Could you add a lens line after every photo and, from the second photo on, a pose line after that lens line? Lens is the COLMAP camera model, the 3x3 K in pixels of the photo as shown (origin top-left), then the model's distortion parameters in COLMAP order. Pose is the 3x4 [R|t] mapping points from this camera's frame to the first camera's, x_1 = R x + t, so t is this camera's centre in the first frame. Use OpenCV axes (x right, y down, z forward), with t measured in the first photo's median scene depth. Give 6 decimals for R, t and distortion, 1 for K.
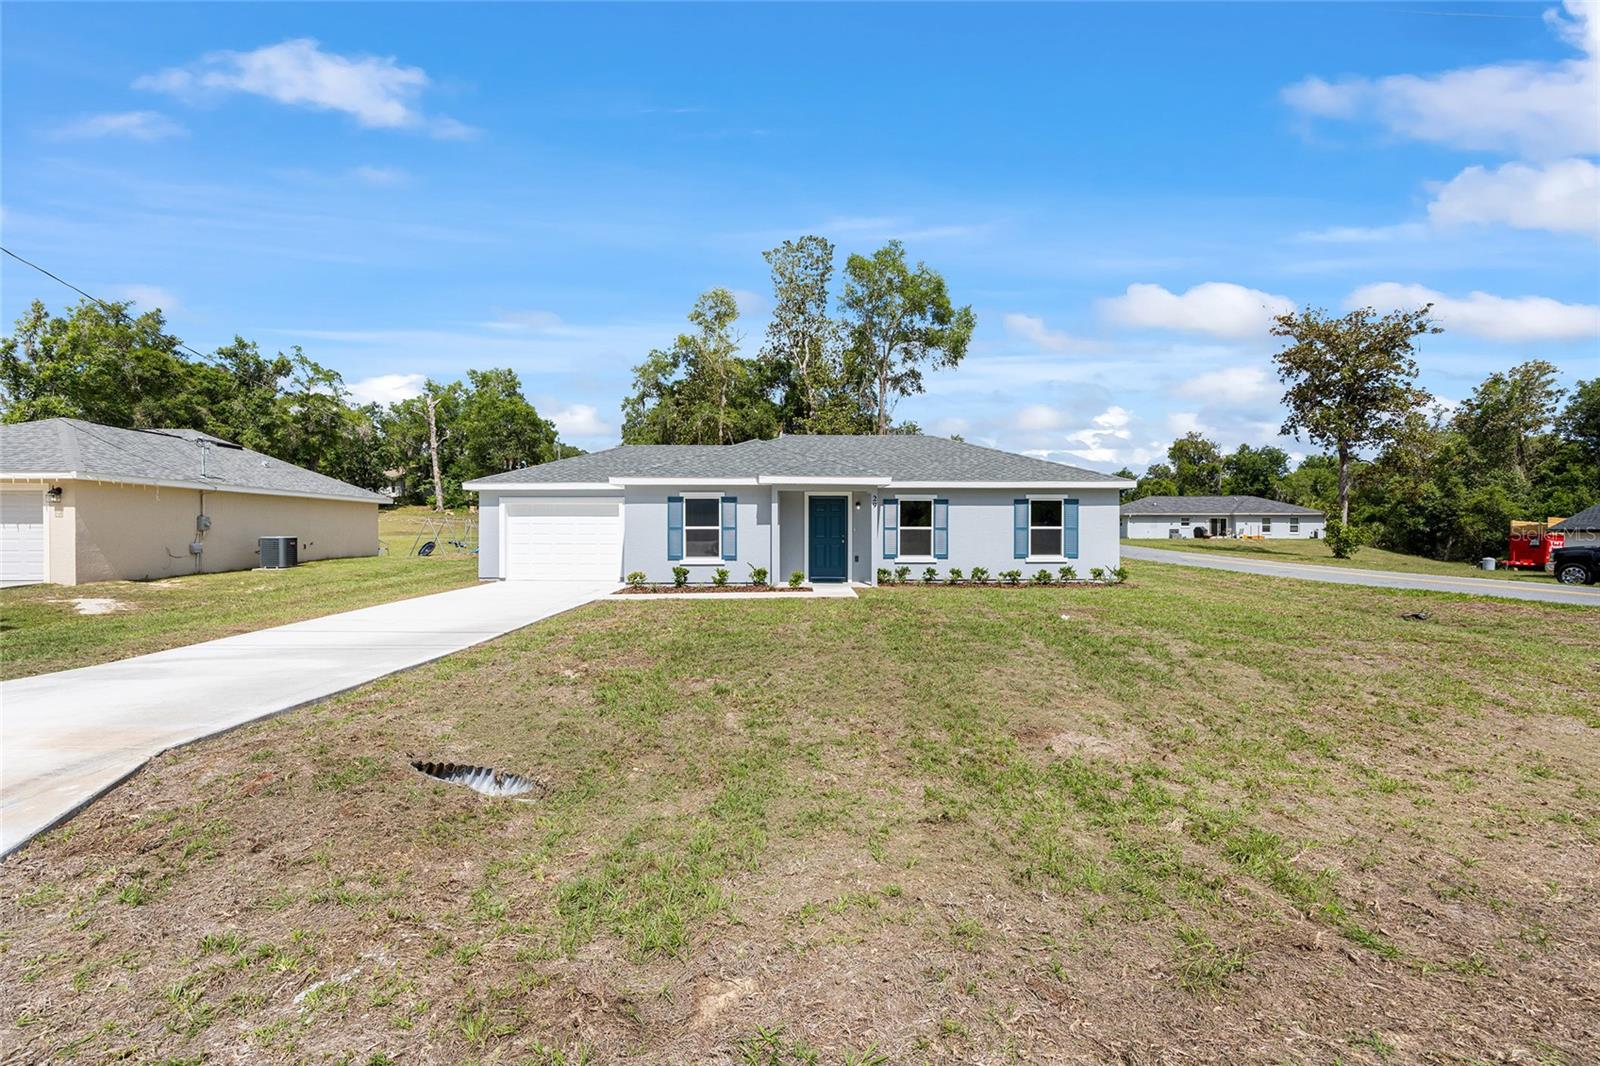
lens RADIAL K [[636.7, 0, 793.7], [0, 636.7, 553.9], [0, 0, 1]] dist [0.000163, -0.000204]
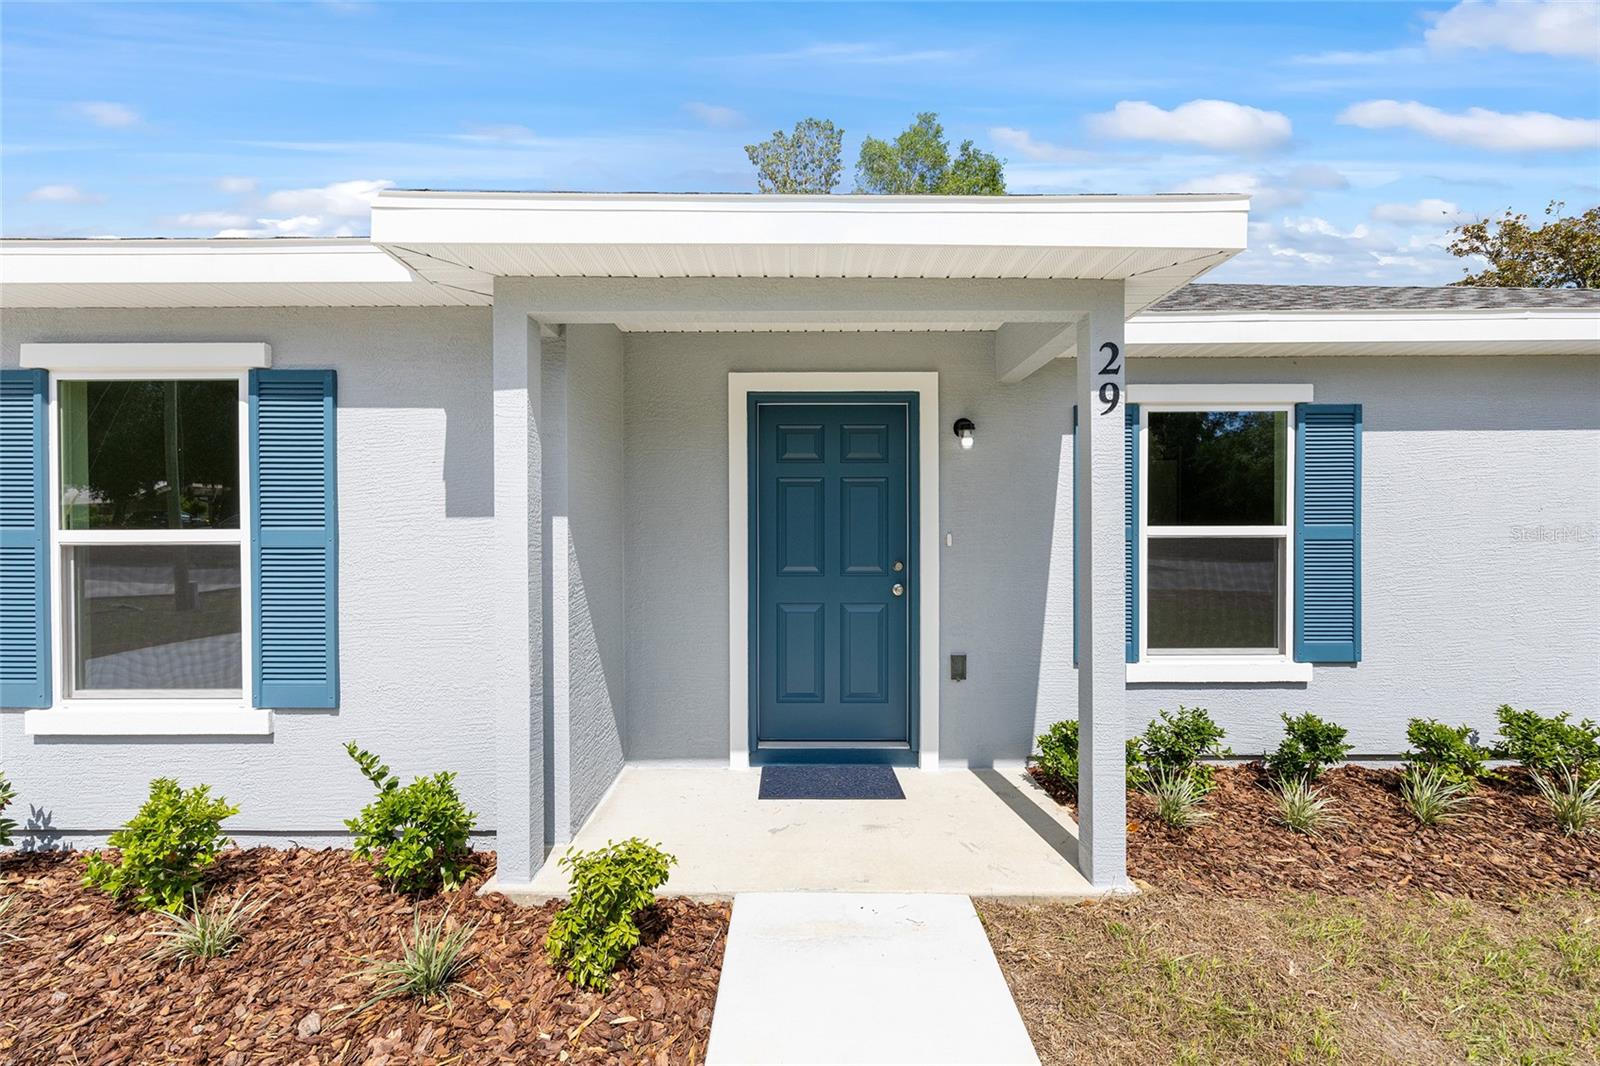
lens RADIAL K [[636.7, 0, 792.9], [0, 636.7, 533.4], [0, 0, 1]] dist [0.000163, -0.000204]
pose [[0.999879, -0.003246, -0.015193, 0.045868], [0.002879, 0.999704, -0.024168, -0.036743], [0.015267, 0.024121, 0.999592, 0.818919]]
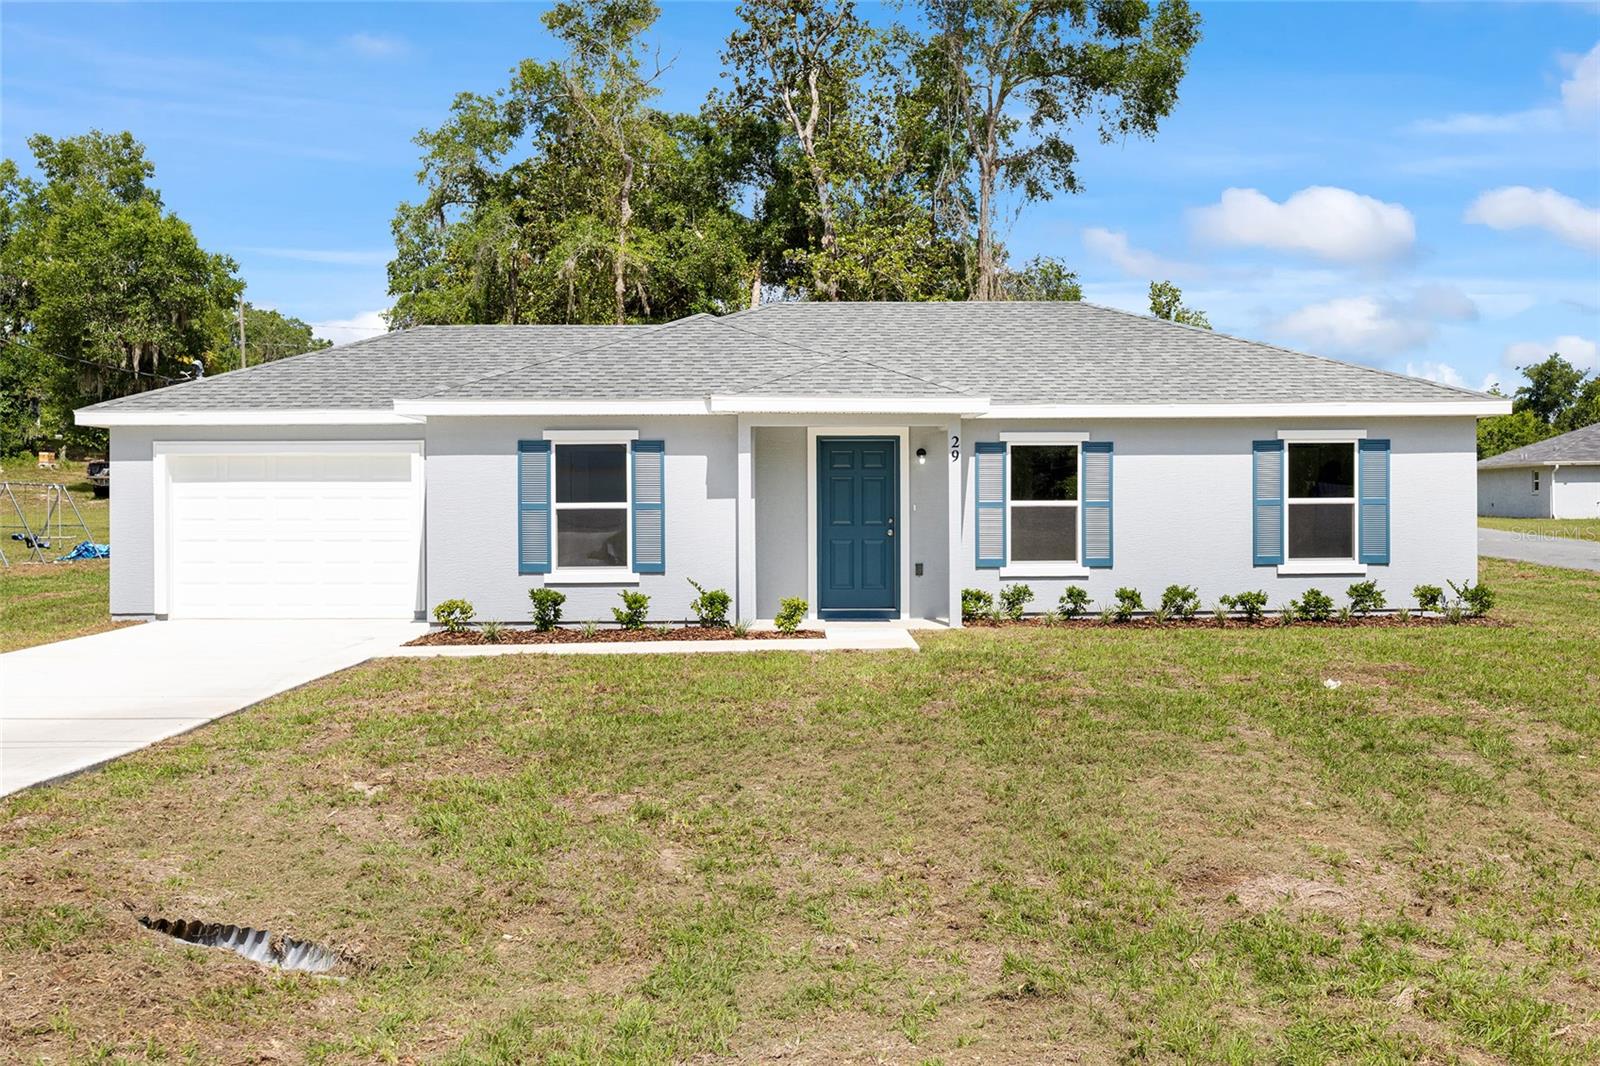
lens RADIAL K [[1499.2, 0, 797.8], [0, 1499.2, 566.0], [0, 0, 1]] dist [0.015406, 0.000000]
pose [[0.999964, -0.005746, 0.006291, 0.002326], [0.005716, 0.999973, 0.004717, -0.000261], [-0.006318, -0.004681, 0.999969, -0.116010]]
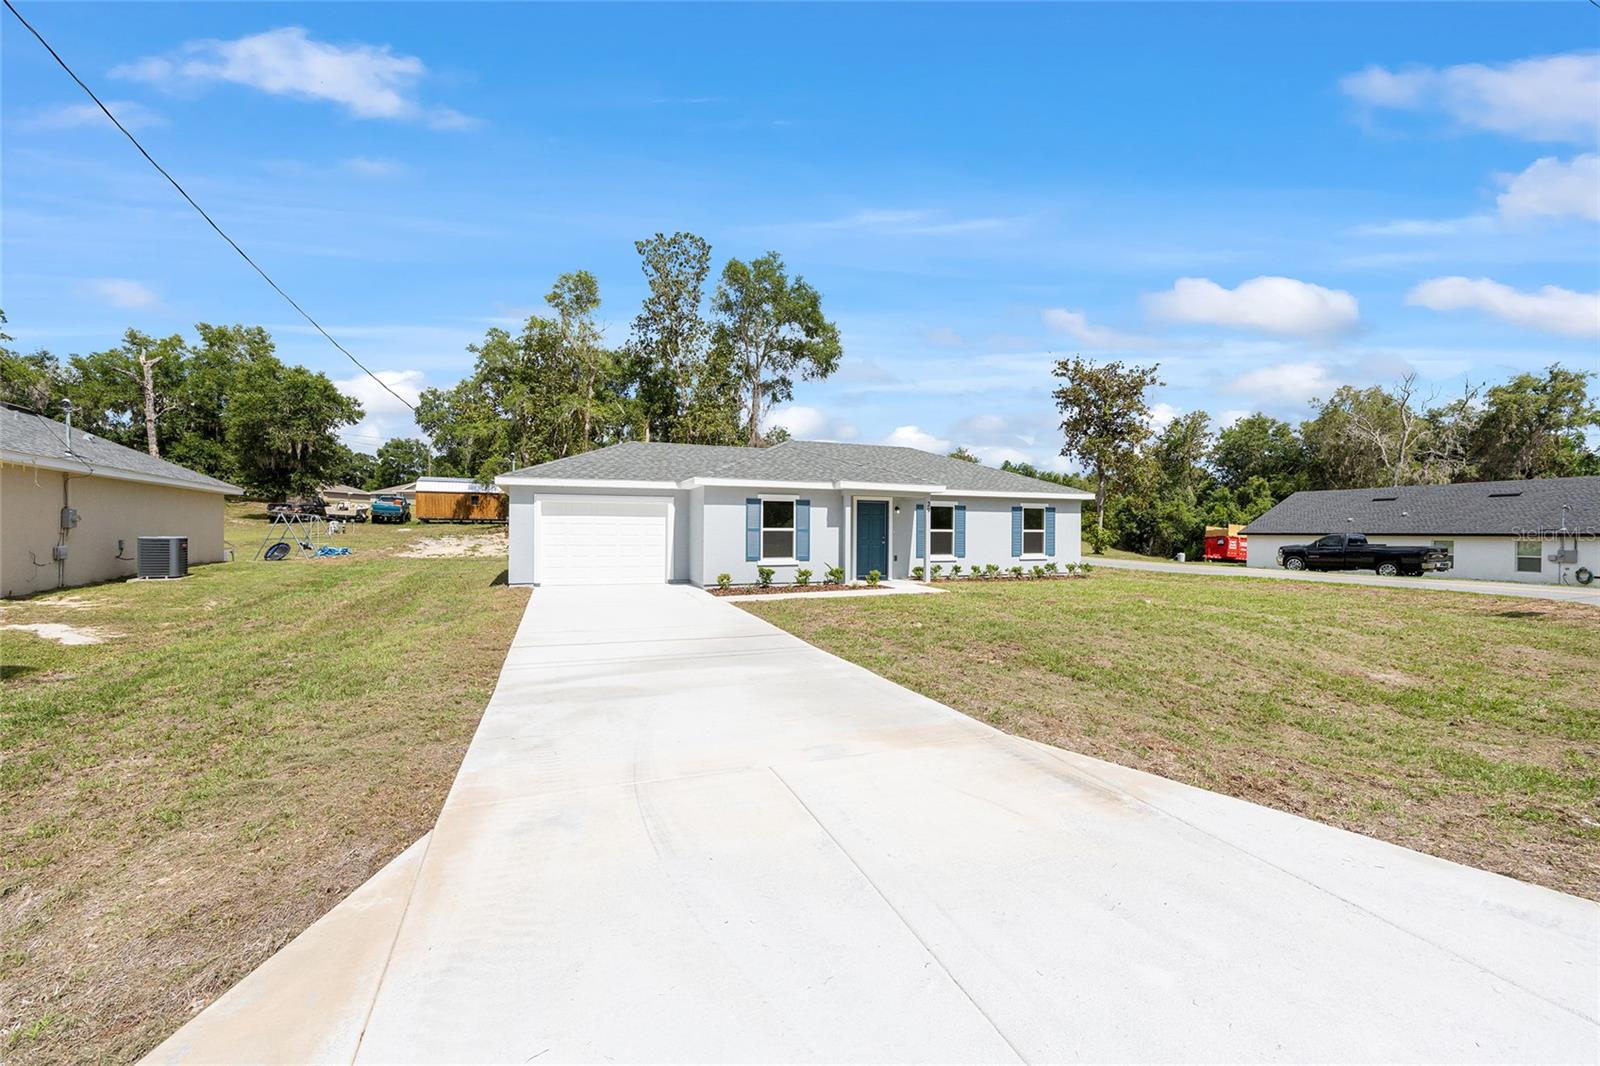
lens RADIAL K [[636.7, 0, 796.3], [0, 636.7, 558.1], [0, 0, 1]] dist [0.000163, -0.000204]
pose [[0.935890, -0.010283, 0.352143, -0.478727], [0.007774, 0.999933, 0.008537, -0.003112], [-0.352207, -0.005252, 0.935907, 0.031775]]
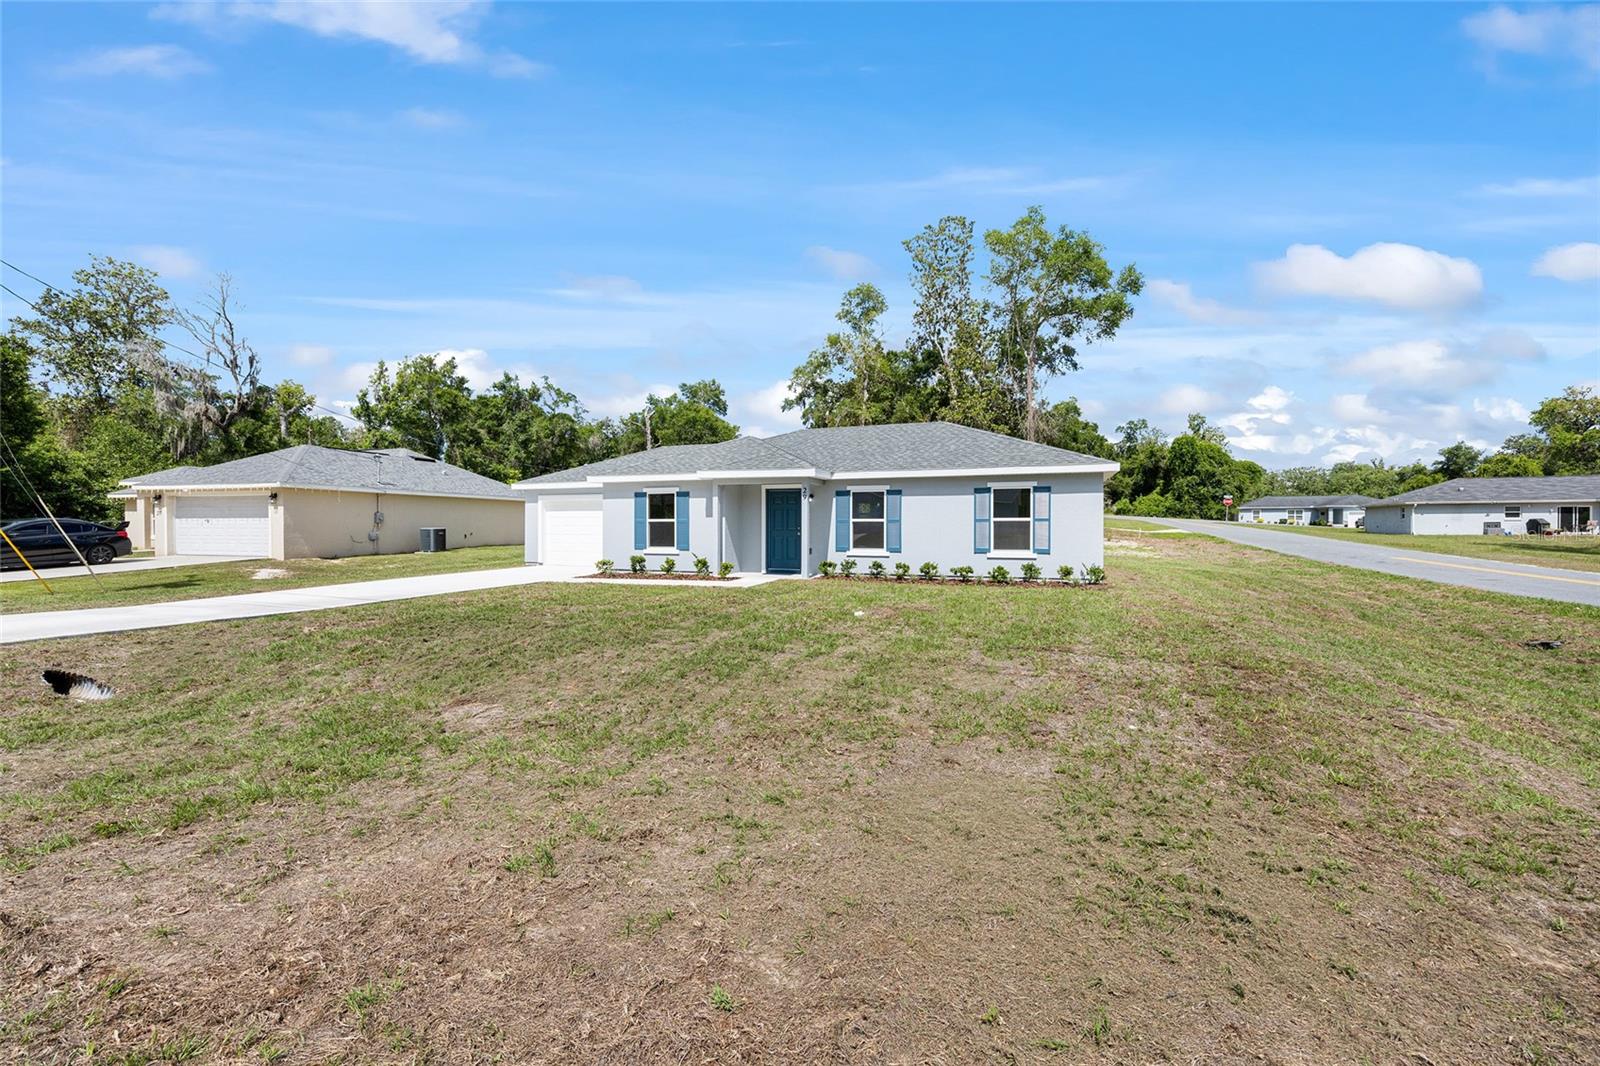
lens RADIAL K [[636.7, 0, 793.7], [0, 636.7, 546.2], [0, 0, 1]] dist [0.000163, -0.000204]
pose [[0.931225, 0.012688, -0.364223, 0.466215], [-0.013780, 0.999905, -0.000401, 0.001036], [0.364183, 0.005393, 0.931312, 0.066593]]
